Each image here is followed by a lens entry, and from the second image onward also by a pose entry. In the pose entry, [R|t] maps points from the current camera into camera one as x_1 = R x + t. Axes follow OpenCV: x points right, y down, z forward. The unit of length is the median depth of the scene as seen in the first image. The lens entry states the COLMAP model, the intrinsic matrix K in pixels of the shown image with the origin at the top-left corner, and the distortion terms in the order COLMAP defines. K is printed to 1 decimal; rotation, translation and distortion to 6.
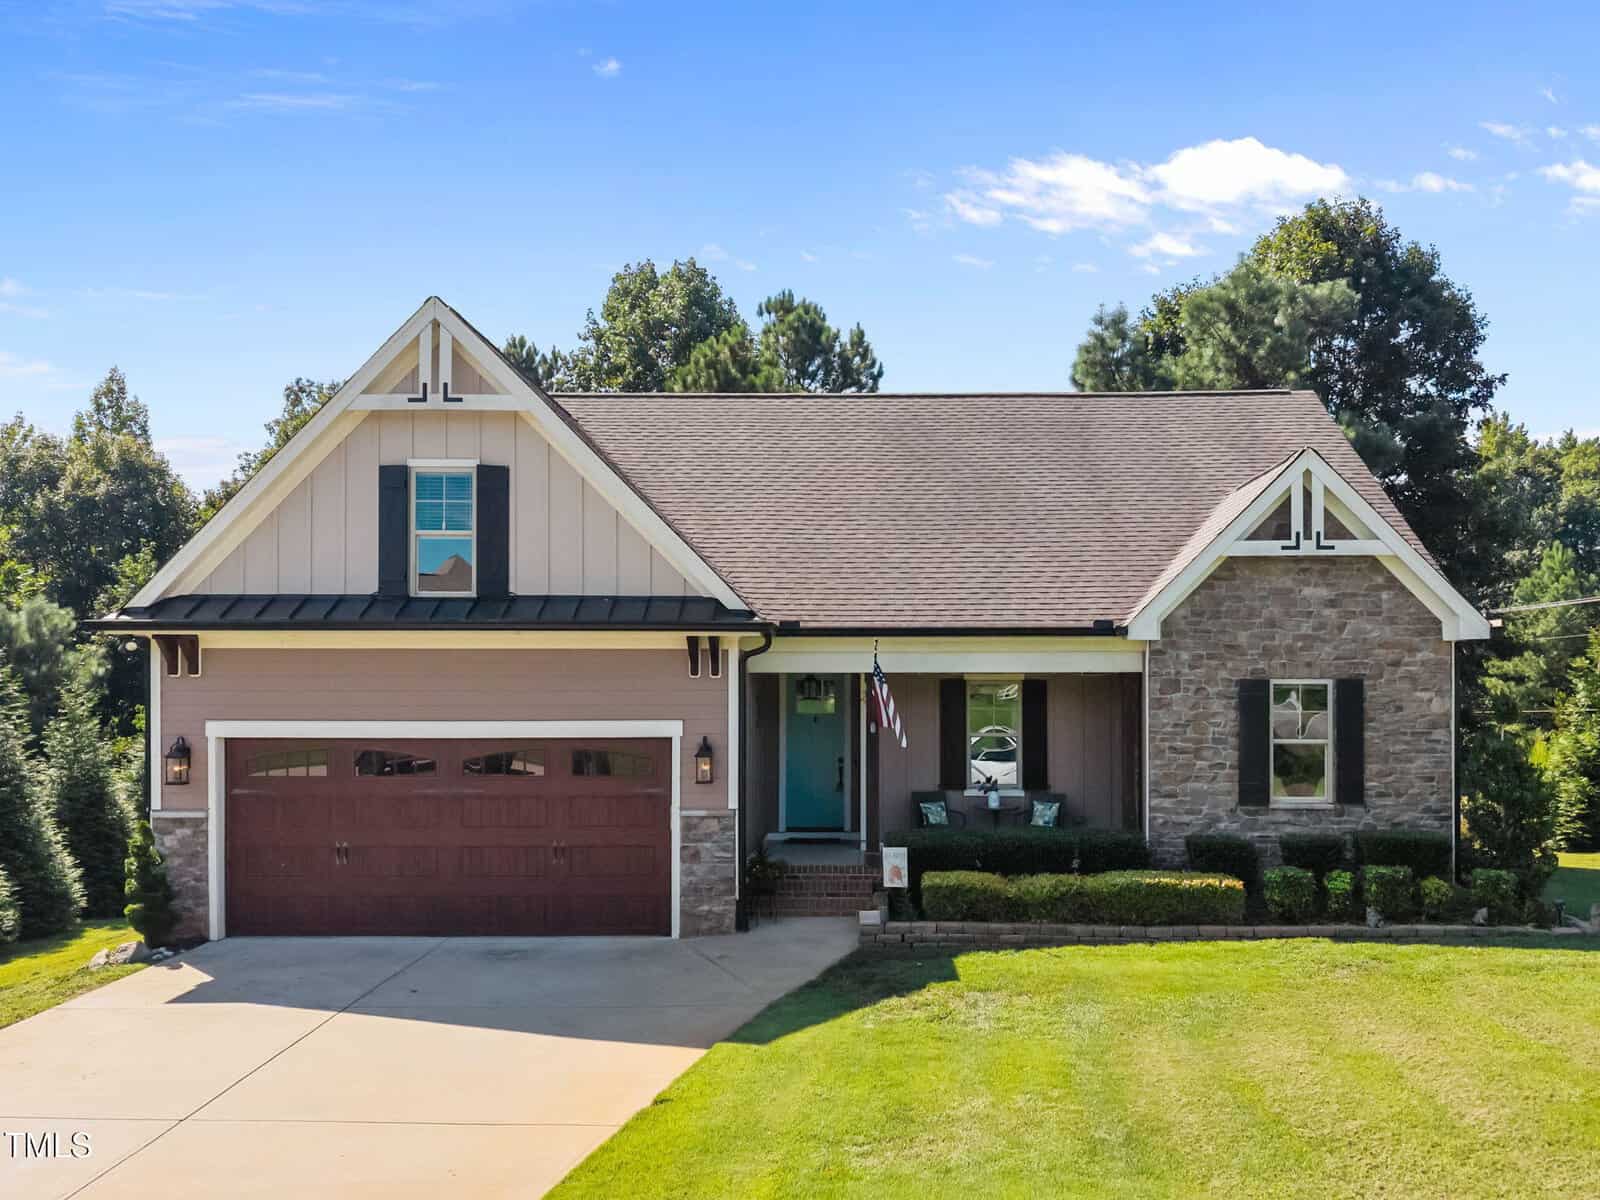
lens RADIAL K [[1311.6, 0, 804.6], [0, 1311.6, 663.3], [0, 0, 1]] dist [0.085725, -0.202571]
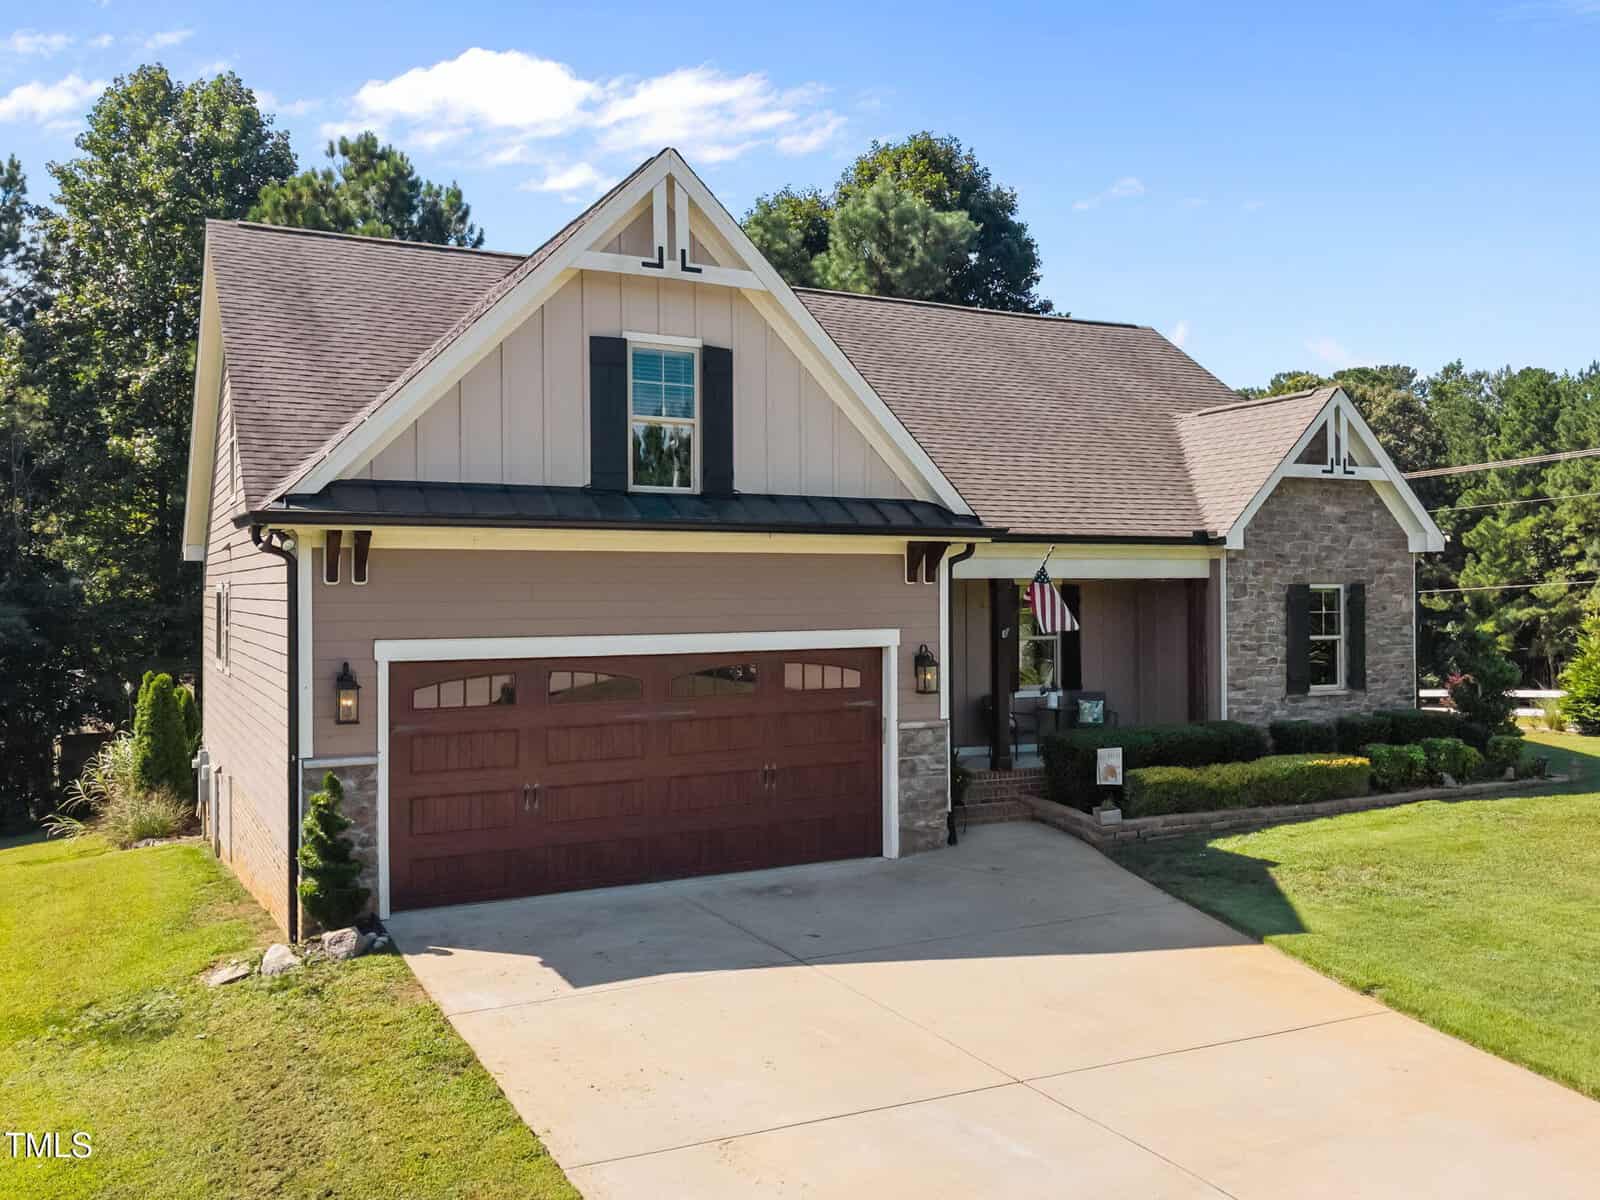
lens RADIAL K [[1389.3, 0, 849.4], [0, 1389.3, 551.9], [0, 0, 1]] dist [0.104043, -0.268953]
pose [[0.869848, 0.009123, 0.493236, -0.615746], [-0.005984, 0.999951, -0.007942, -0.004170], [-0.493284, 0.003957, 0.869859, 0.134818]]
